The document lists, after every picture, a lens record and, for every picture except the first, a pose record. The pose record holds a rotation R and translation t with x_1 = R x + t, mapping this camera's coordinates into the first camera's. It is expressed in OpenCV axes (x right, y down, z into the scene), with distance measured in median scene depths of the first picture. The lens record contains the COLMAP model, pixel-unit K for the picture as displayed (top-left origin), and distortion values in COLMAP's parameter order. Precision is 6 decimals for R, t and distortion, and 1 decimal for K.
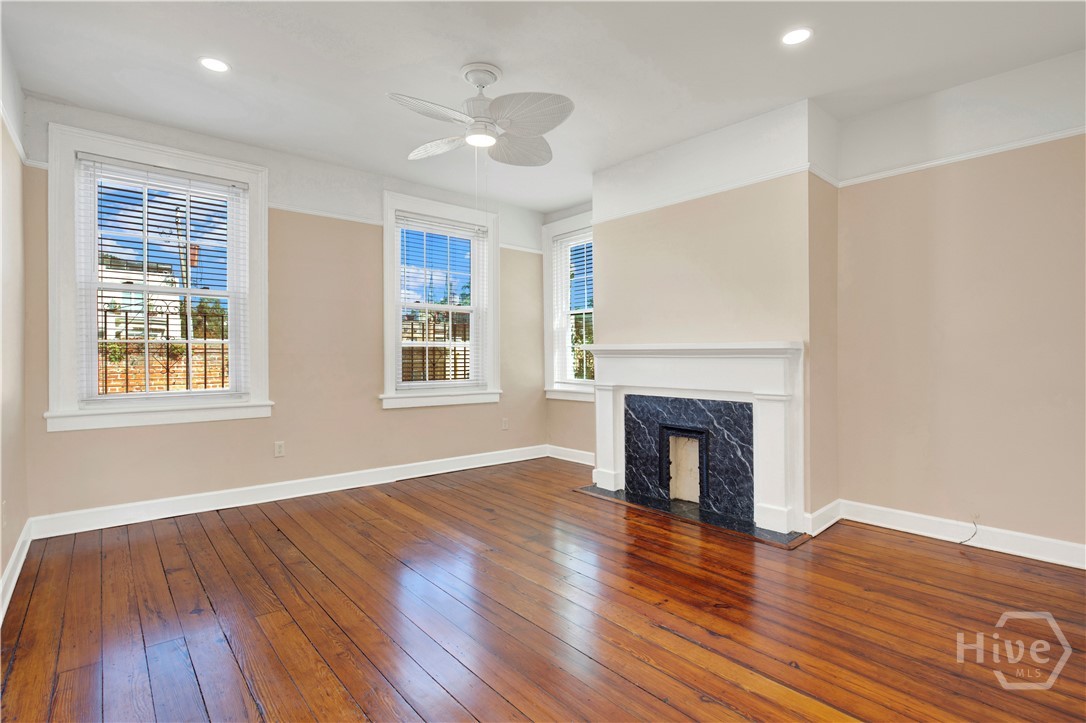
lens RADIAL K [[515.6, 0, 543.0], [0, 515.6, 361.5], [0, 0, 1]] dist [-0.038878, 0.000030]
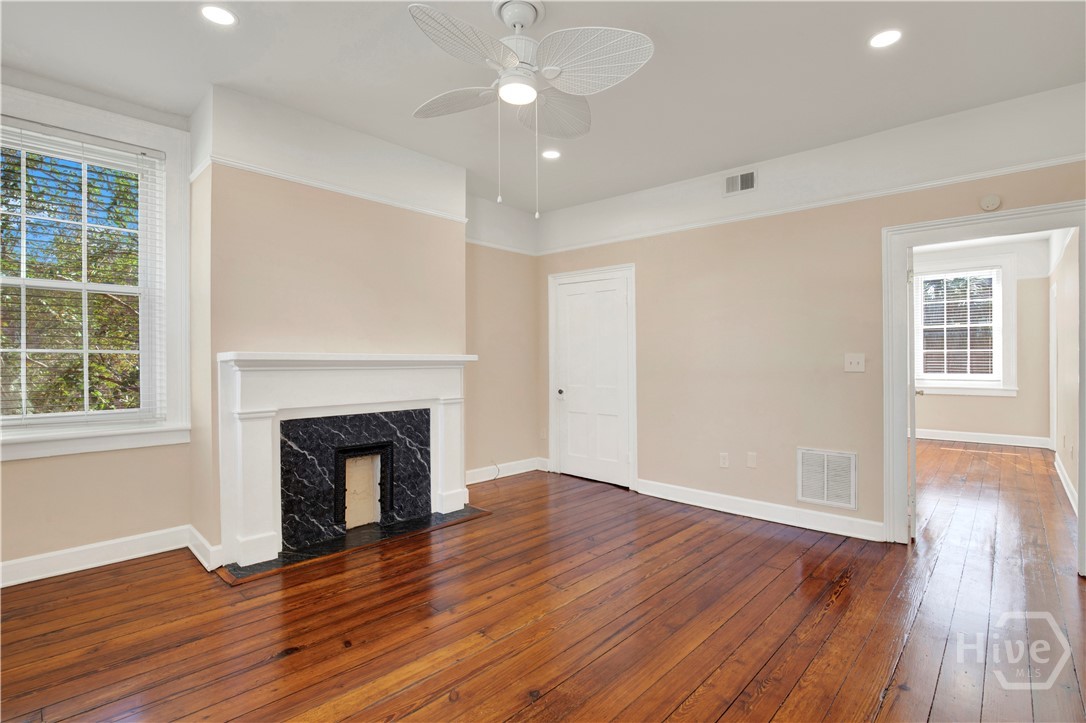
lens RADIAL K [[515.5, 0, 545.6], [0, 515.5, 361.7], [0, 0, 1]] dist [-0.024489, 0.000222]
pose [[-0.102328, -0.004864, 0.994739, -0.702534], [0.008319, 0.999949, 0.005745, -0.024808], [-0.994716, 0.008863, -0.102282, 0.813580]]
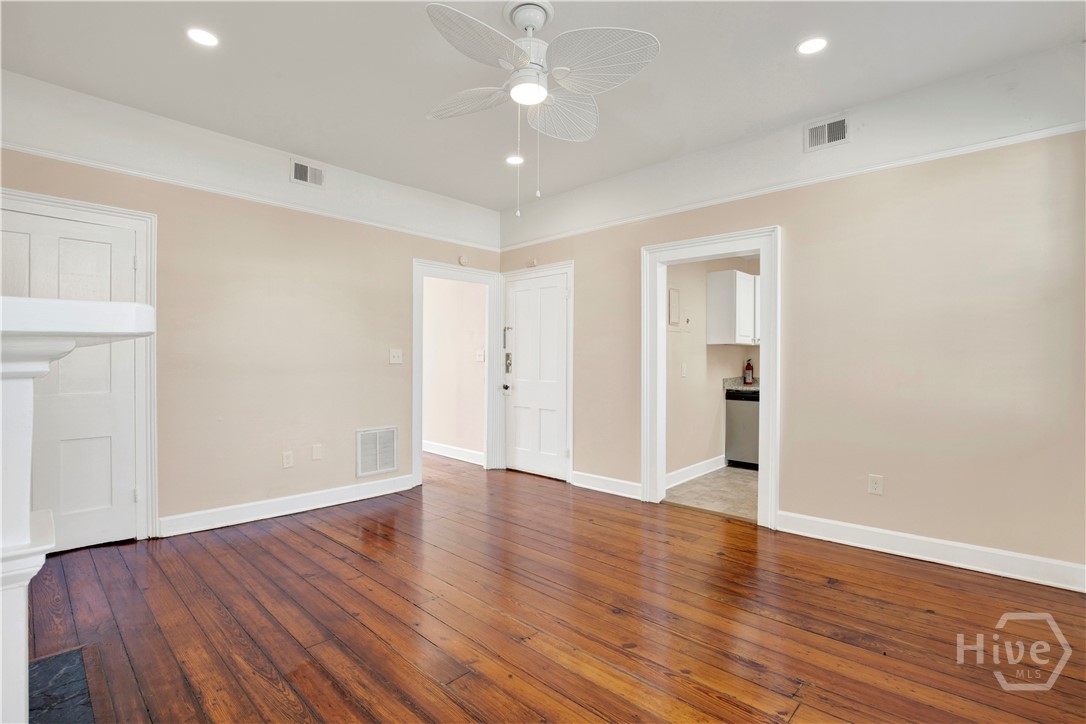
lens RADIAL K [[515.5, 0, 545.6], [0, 515.5, 362.2], [0, 0, 1]] dist [-0.024489, 0.000222]
pose [[-0.995438, -0.007435, -0.095118, -0.048723], [-0.009076, 0.999817, 0.016824, -0.022928], [0.094976, 0.017610, -0.995324, 1.411386]]
